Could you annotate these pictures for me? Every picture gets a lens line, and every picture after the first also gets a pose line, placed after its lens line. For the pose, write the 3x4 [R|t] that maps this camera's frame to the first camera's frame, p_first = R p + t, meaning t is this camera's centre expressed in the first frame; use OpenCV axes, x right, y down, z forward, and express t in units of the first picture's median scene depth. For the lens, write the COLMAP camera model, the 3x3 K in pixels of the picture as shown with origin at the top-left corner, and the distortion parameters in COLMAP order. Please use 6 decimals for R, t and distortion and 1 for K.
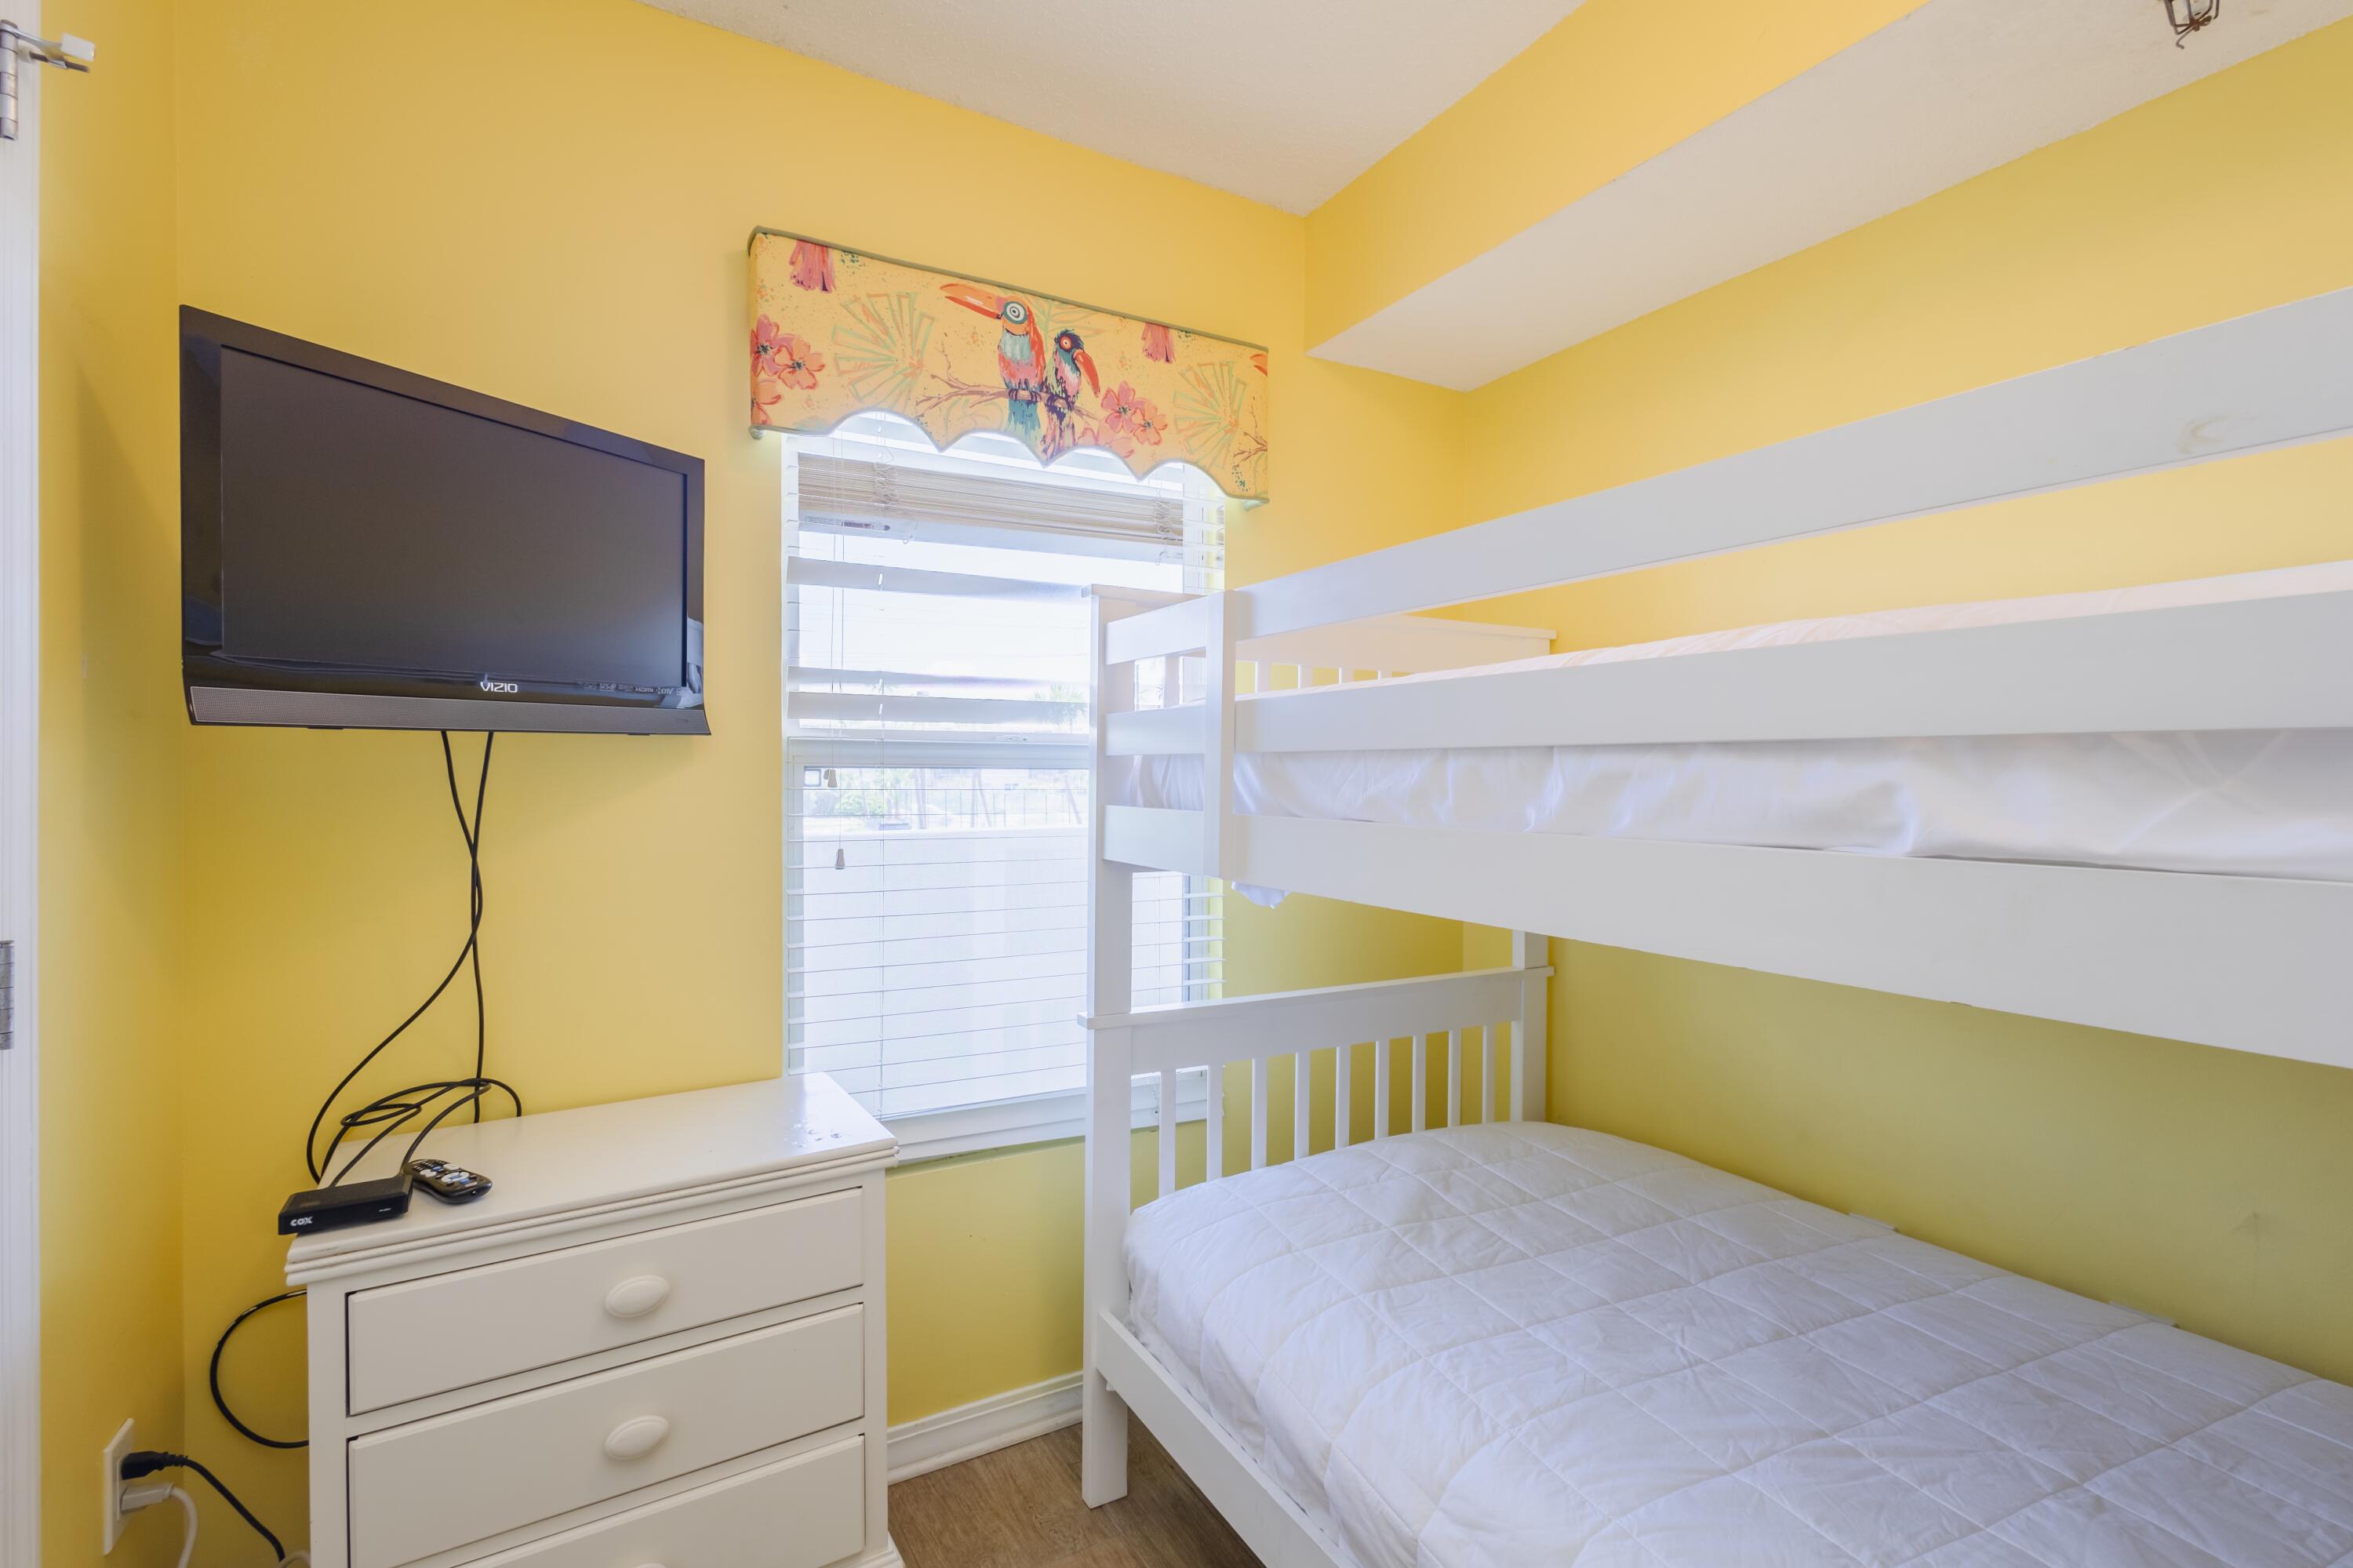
lens RADIAL K [[1076.4, 0, 1176.5], [0, 1076.4, 784.0], [0, 0, 1]] dist [0.003841, 0.000463]
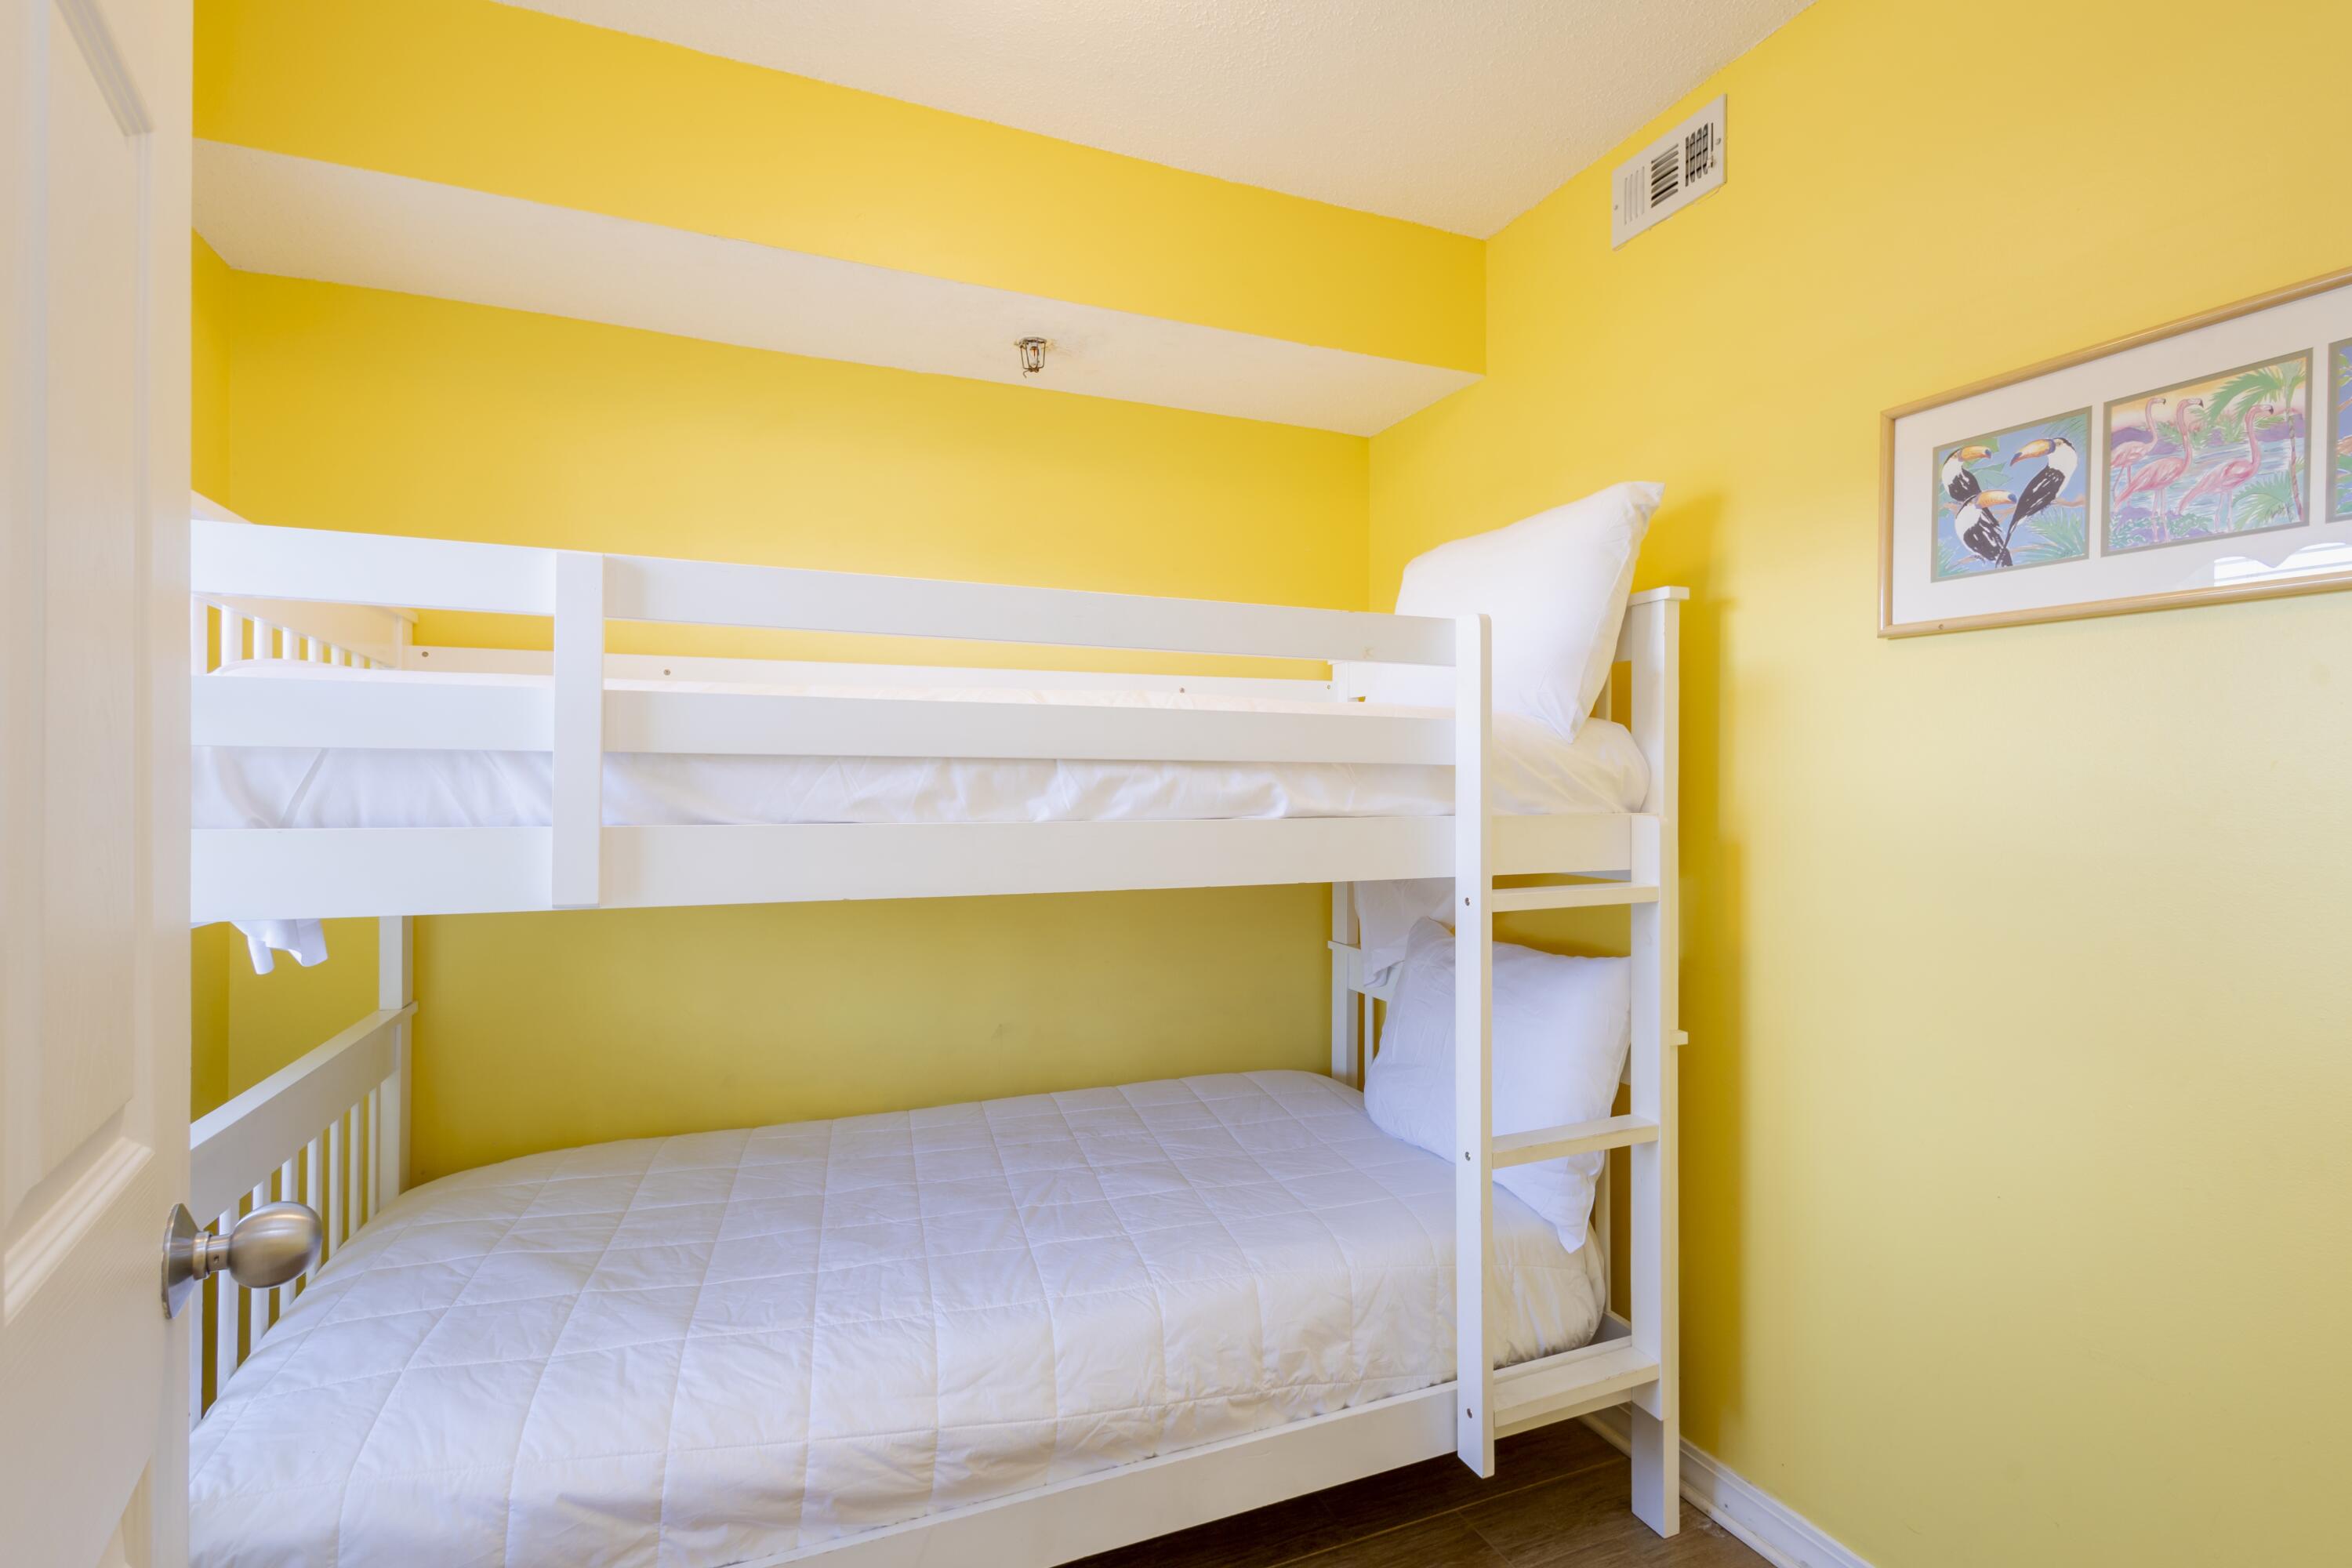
lens RADIAL K [[1075.9, 0, 1176.0], [0, 1075.9, 784.0], [0, 0, 1]] dist [0.003841, 0.000463]
pose [[0.130698, -0.003986, 0.991414, -0.890075], [0.009997, 0.999946, 0.002702, -0.004520], [-0.991372, 0.009558, 0.130730, 0.572224]]
